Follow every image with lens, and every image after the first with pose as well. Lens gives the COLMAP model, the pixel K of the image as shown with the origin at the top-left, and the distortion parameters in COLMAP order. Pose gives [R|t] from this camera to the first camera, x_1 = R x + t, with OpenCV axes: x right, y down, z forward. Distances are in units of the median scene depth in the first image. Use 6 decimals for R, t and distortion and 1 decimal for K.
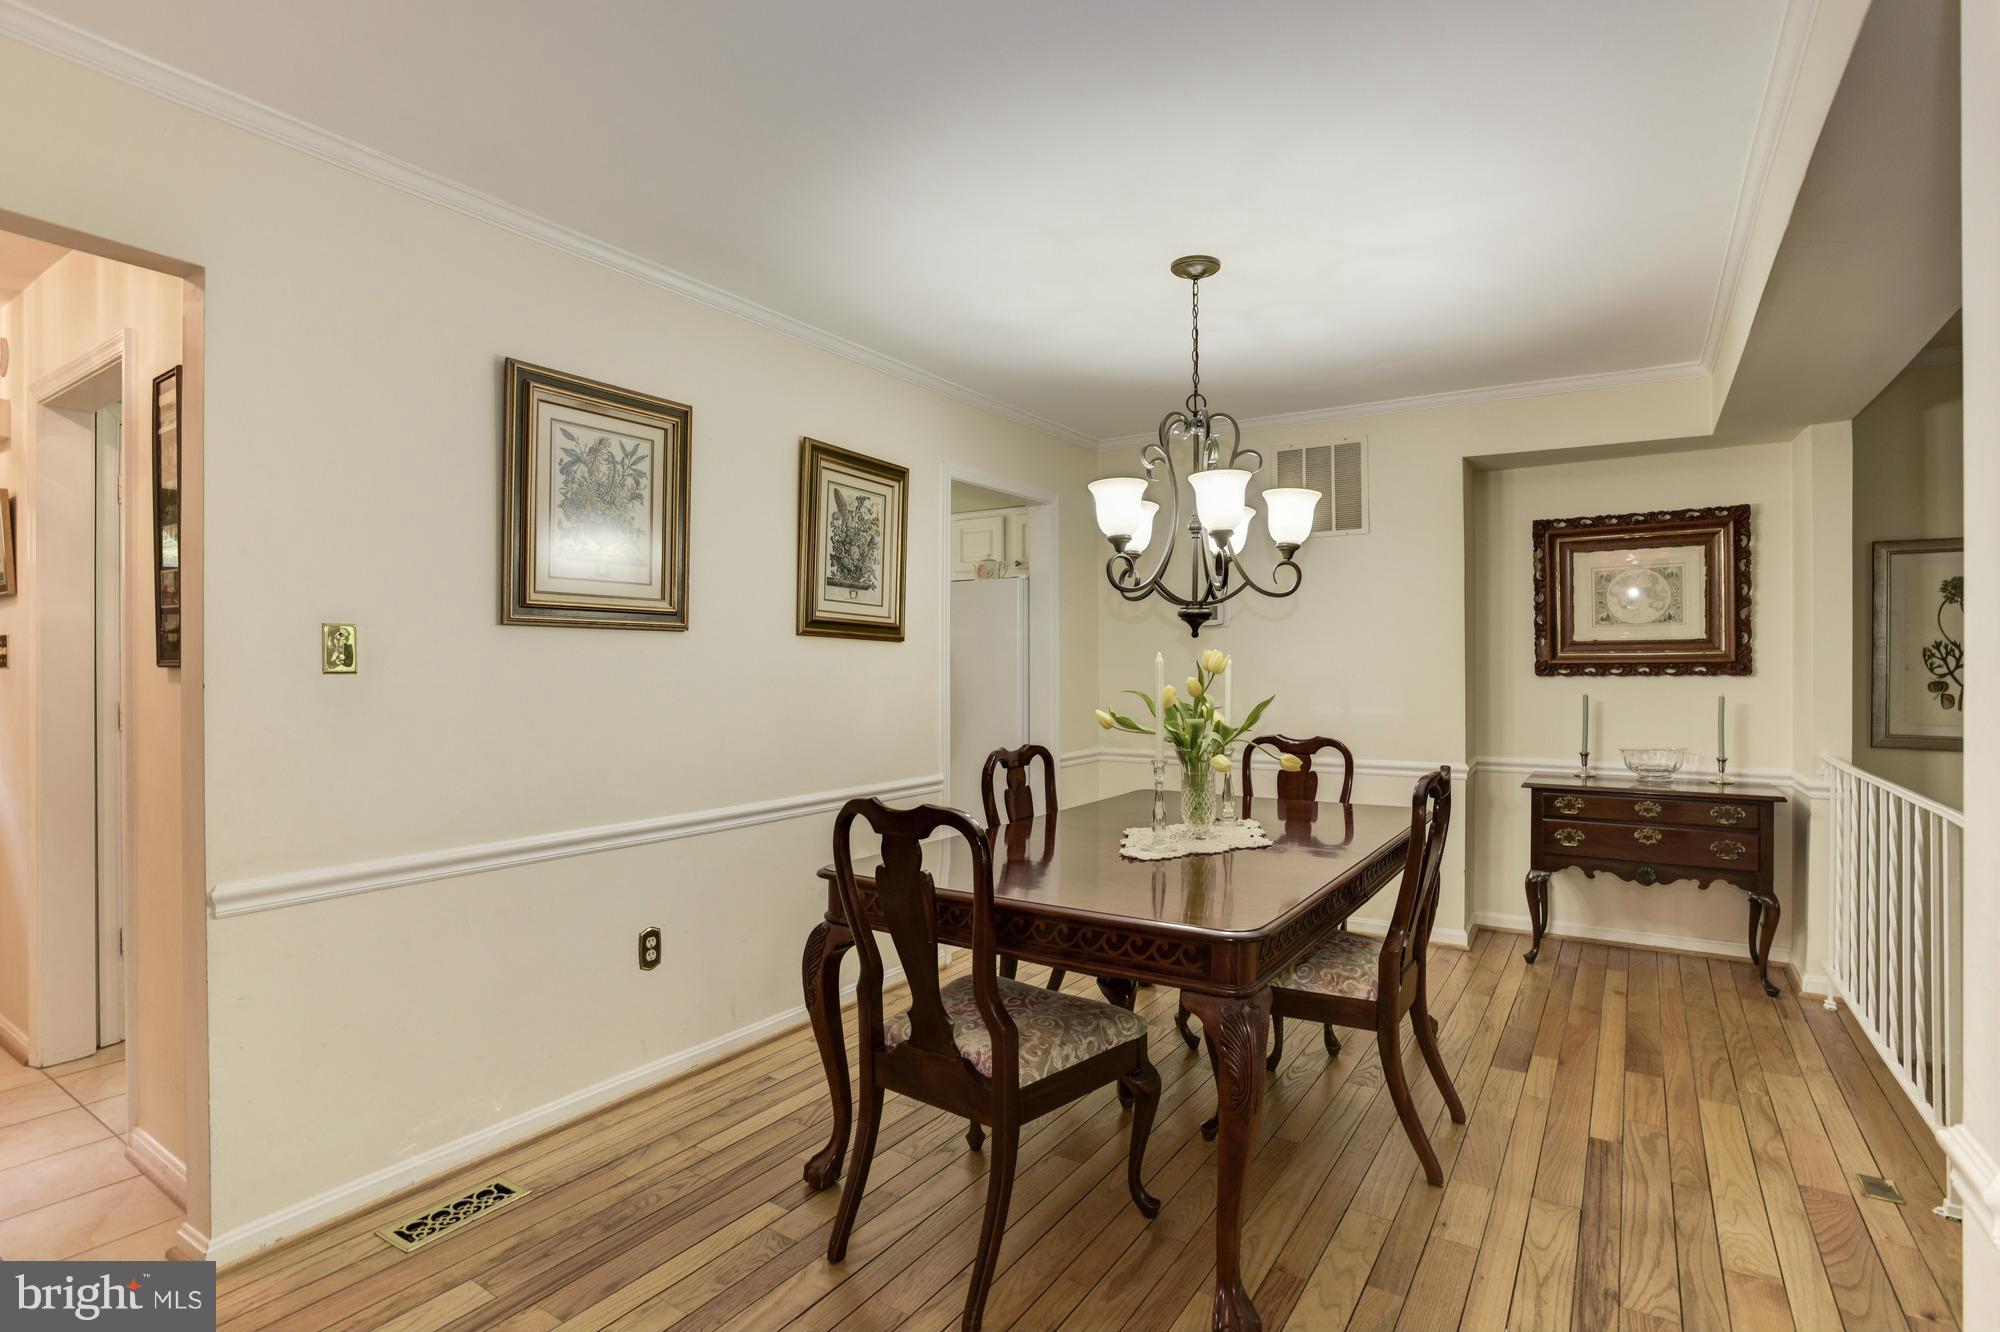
lens RADIAL K [[975.1, 0, 1010.4], [0, 975.1, 658.0], [0, 0, 1]] dist [-0.055271, 0.025877]
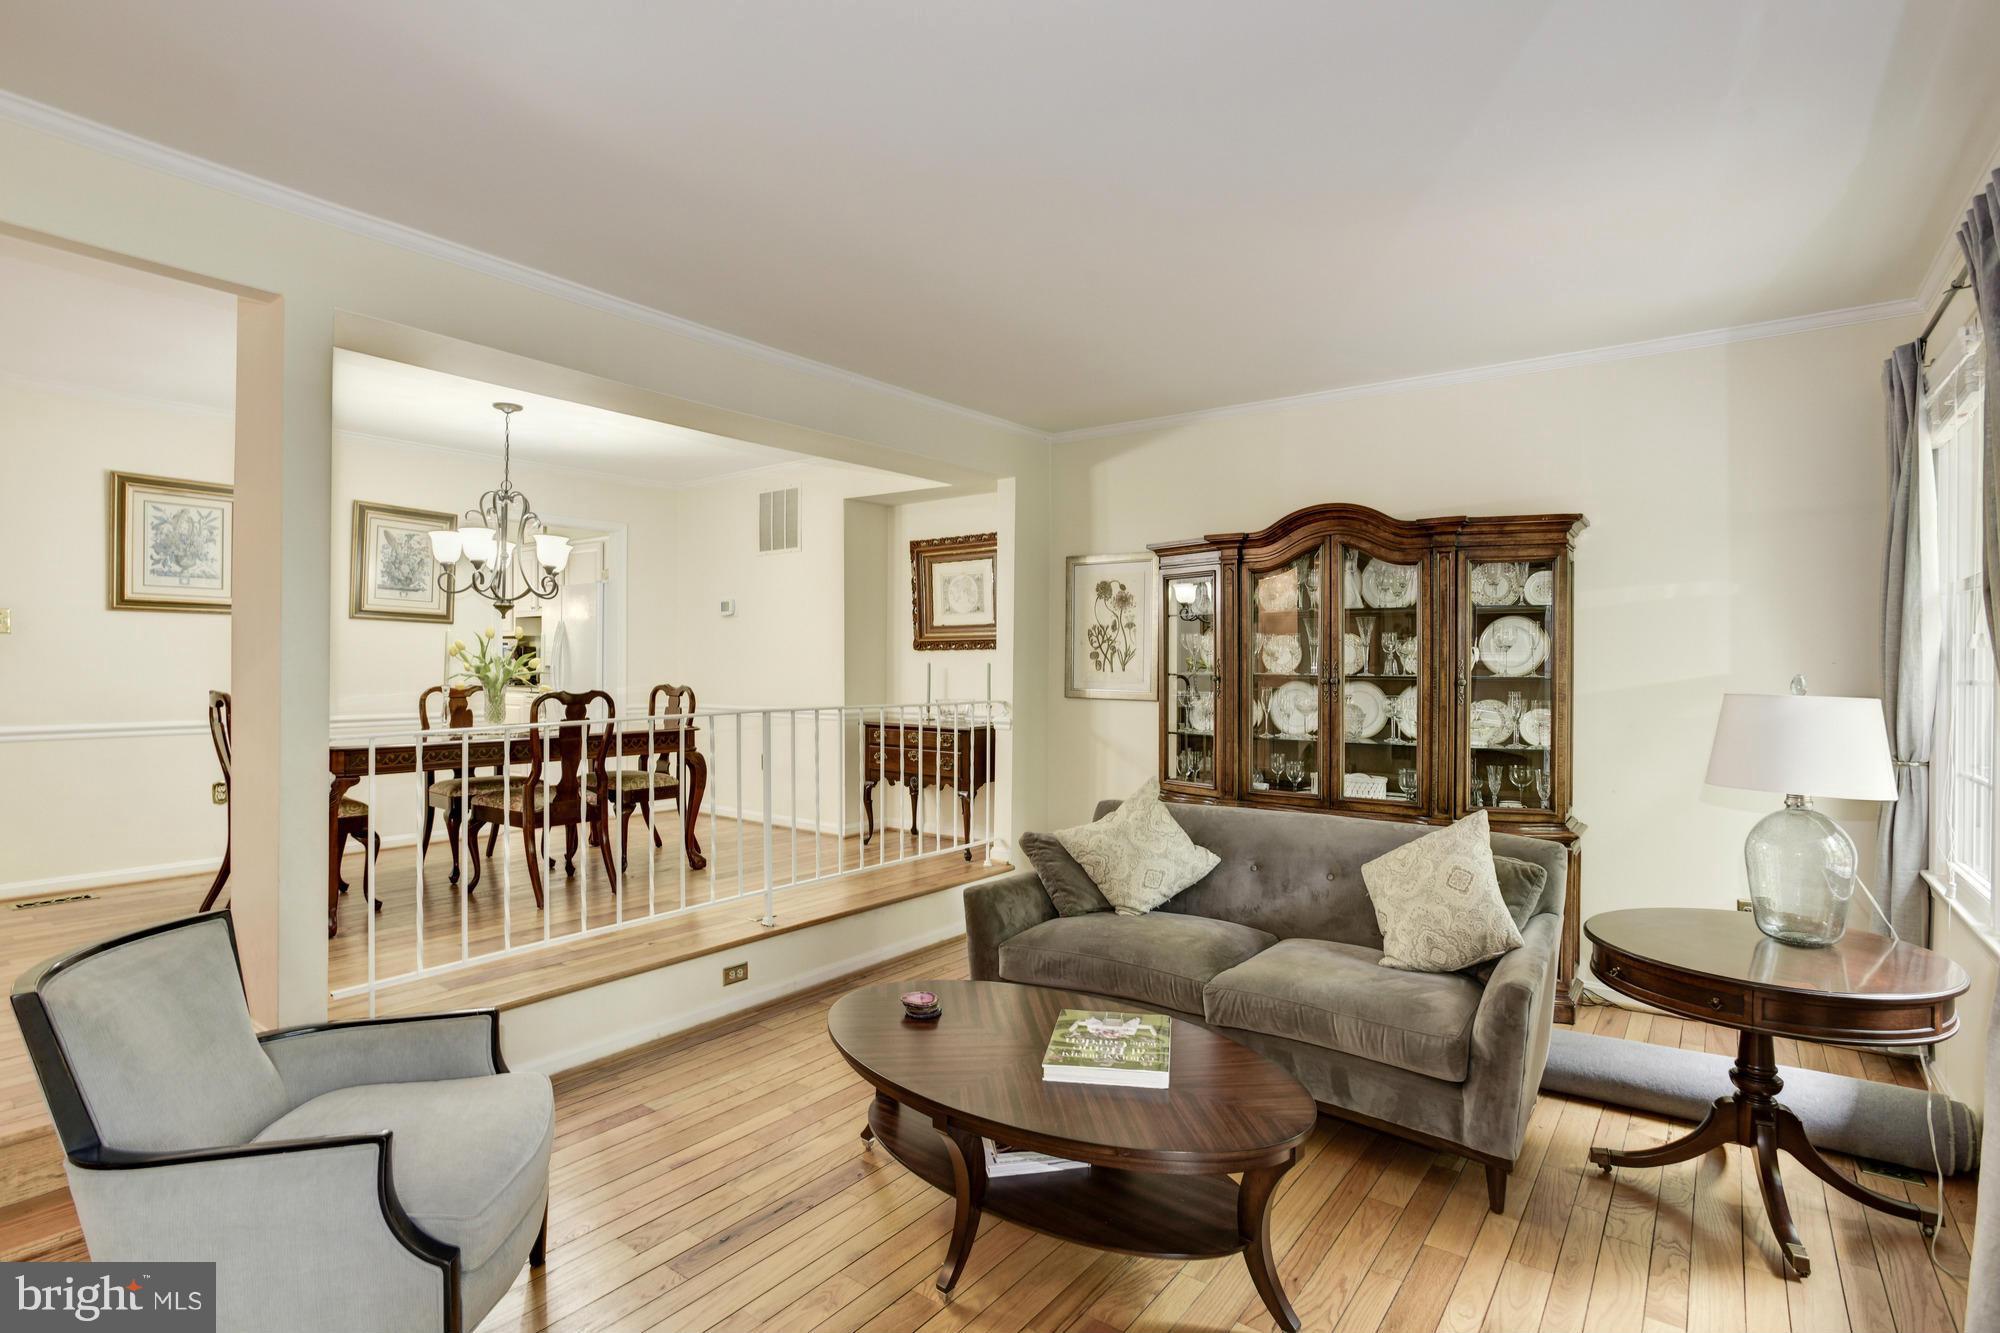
lens RADIAL K [[975.1, 0, 1010.4], [0, 975.1, 658.5], [0, 0, 1]] dist [-0.055271, 0.025877]
pose [[0.997892, 0.005229, -0.064693, 0.946845], [-0.005086, 0.999984, 0.002375, 0.031838], [0.064704, -0.002041, 0.997902, -0.520919]]
